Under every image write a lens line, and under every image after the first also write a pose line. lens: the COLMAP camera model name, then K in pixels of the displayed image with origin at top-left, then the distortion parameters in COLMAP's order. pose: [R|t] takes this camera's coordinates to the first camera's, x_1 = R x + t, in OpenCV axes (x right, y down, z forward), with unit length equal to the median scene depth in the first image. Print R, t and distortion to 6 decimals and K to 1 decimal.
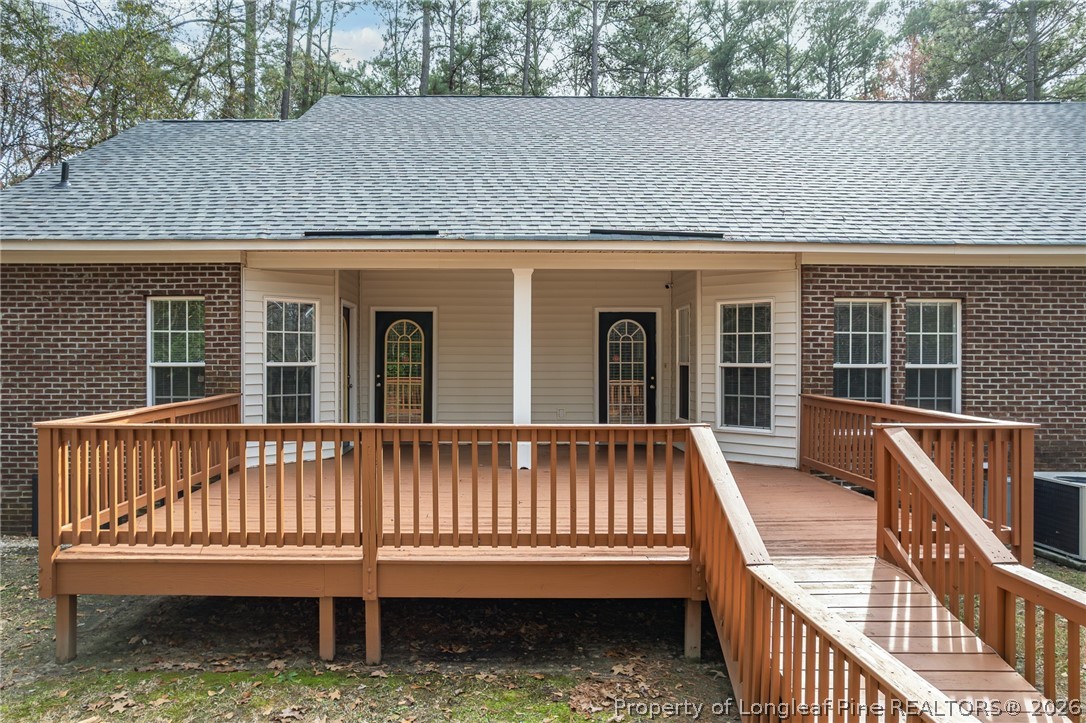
lens RADIAL K [[798.7, 0, 543.0], [0, 798.7, 361.5], [0, 0, 1]] dist [-0.082849, 0.093474]
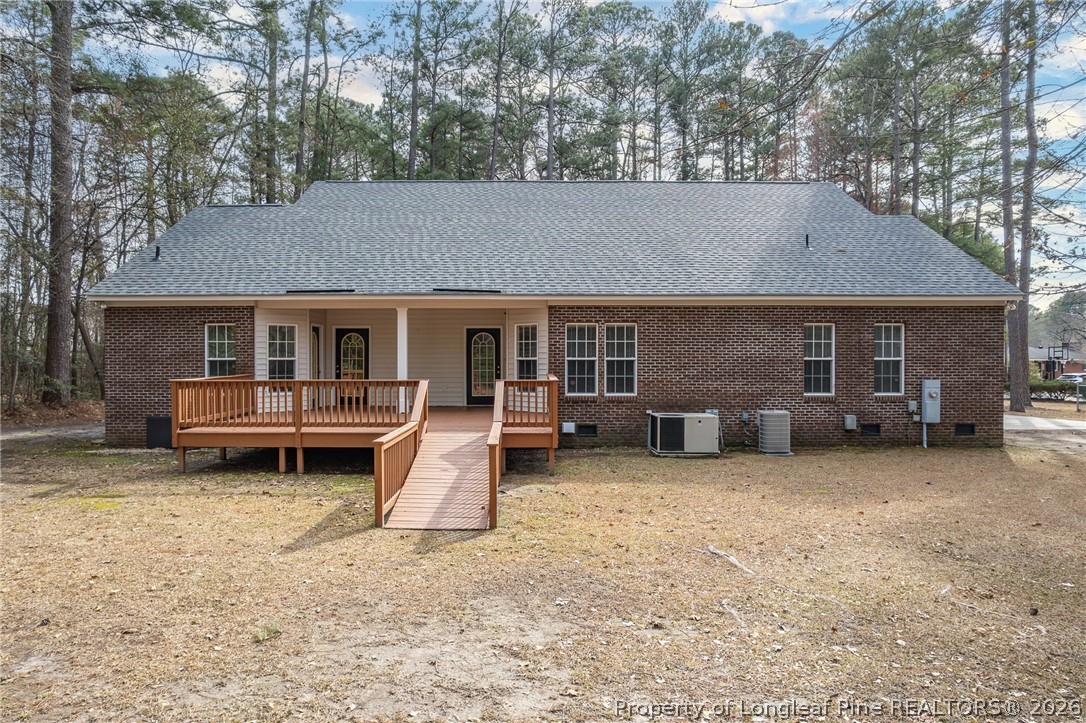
lens RADIAL K [[716.5, 0, 543.0], [0, 716.5, 361.5], [0, 0, 1]] dist [-0.054267, 0.002341]
pose [[0.999992, -0.002810, 0.002829, 0.302676], [0.002808, 0.999996, 0.000781, 0.010442], [-0.002832, -0.000773, 0.999996, -0.699156]]
